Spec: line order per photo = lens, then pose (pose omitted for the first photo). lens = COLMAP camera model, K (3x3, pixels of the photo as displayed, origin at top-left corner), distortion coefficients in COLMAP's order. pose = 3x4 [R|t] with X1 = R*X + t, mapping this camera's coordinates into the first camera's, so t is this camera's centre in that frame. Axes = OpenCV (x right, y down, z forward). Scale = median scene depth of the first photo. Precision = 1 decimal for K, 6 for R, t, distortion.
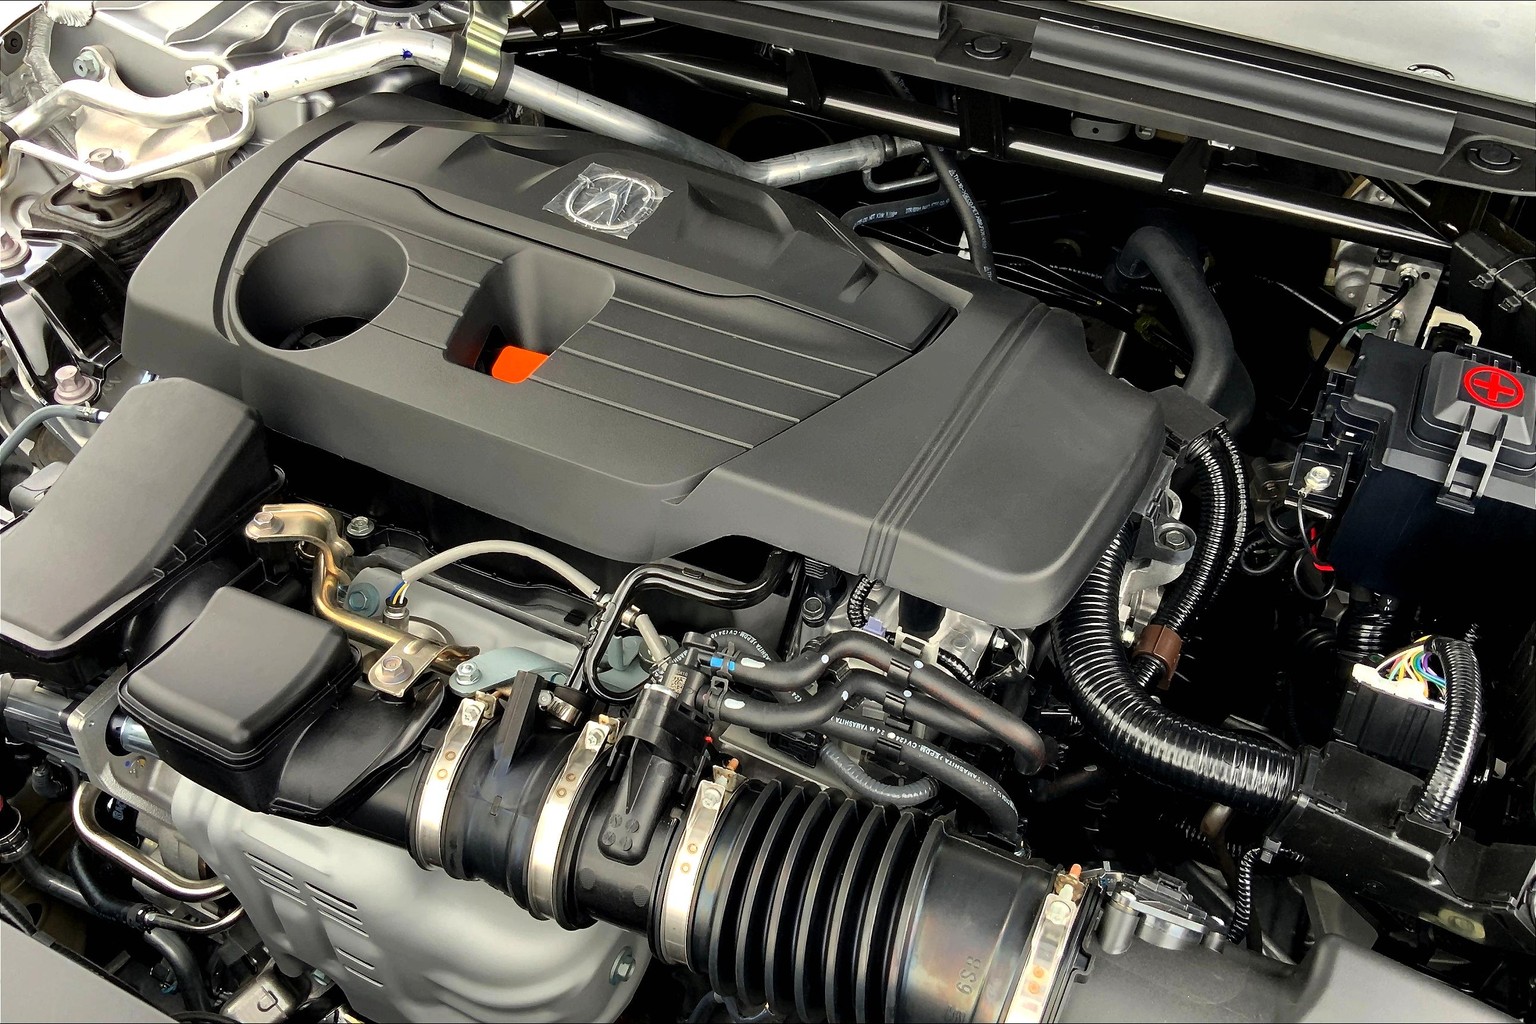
lens RADIAL K [[1301.6, 0, 768.0], [0, 1301.6, 512.0], [0, 0, 1]] dist [0.140528, -0.255408]
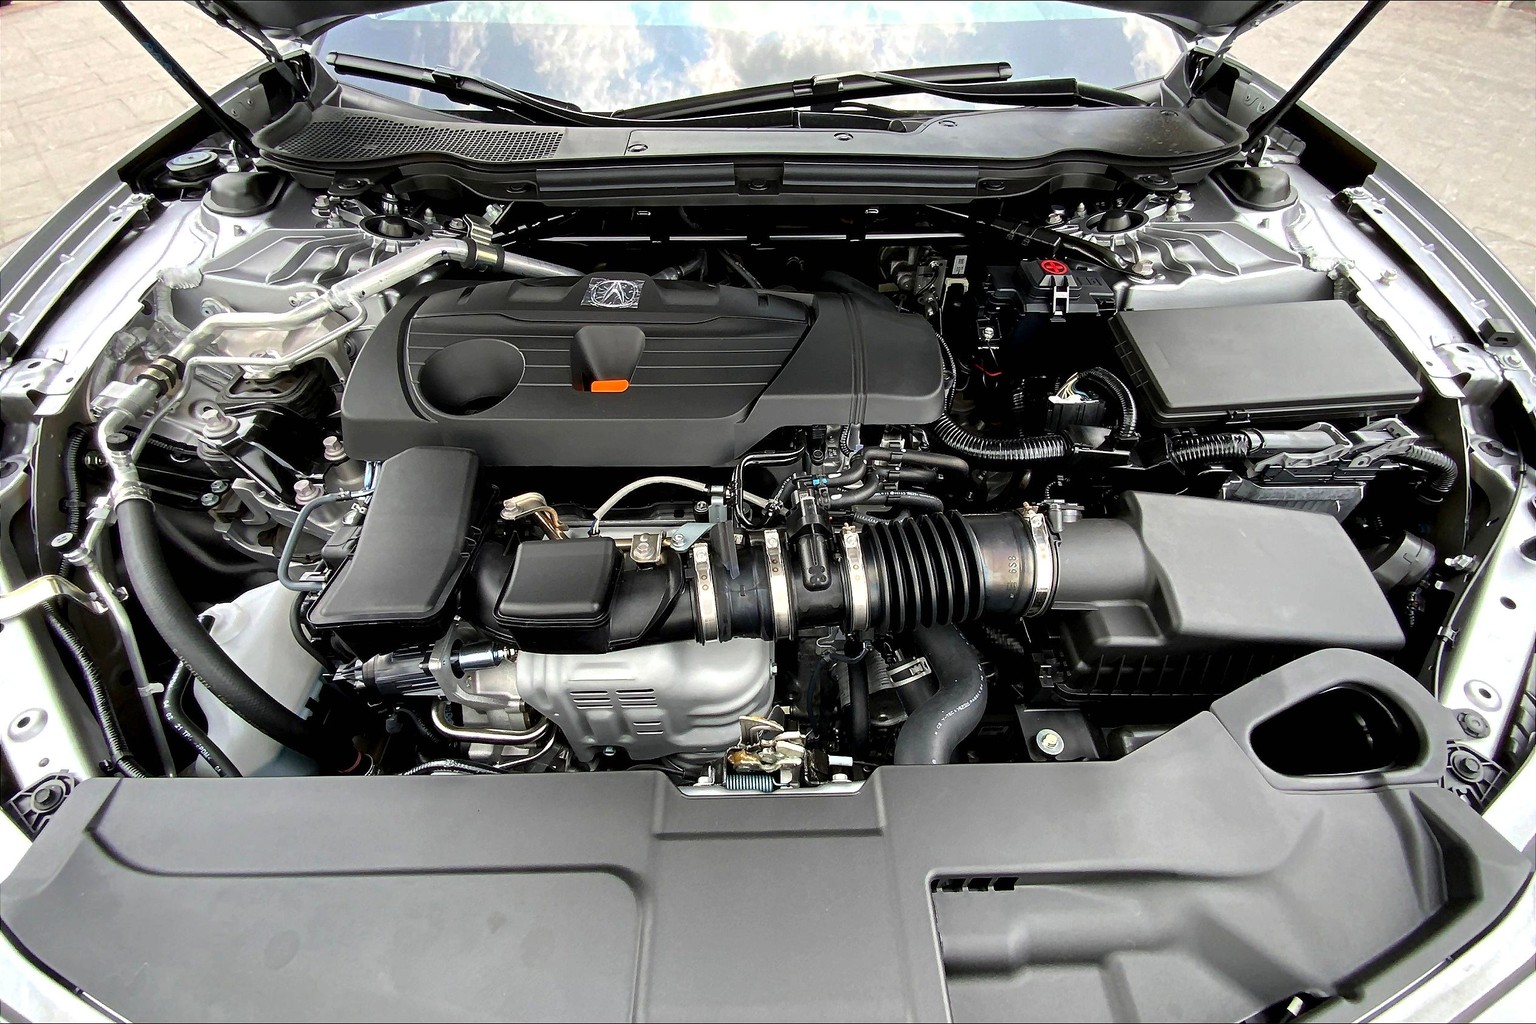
lens RADIAL K [[596.4, 0, 766.5], [0, 596.4, 502.6], [0, 0, 1]] dist [0.024225, -0.017906]
pose [[0.888613, -0.329204, 0.319360, -0.288938], [0.321710, 0.943654, 0.077587, 0.039486], [-0.326908, 0.033797, 0.944452, 0.155342]]
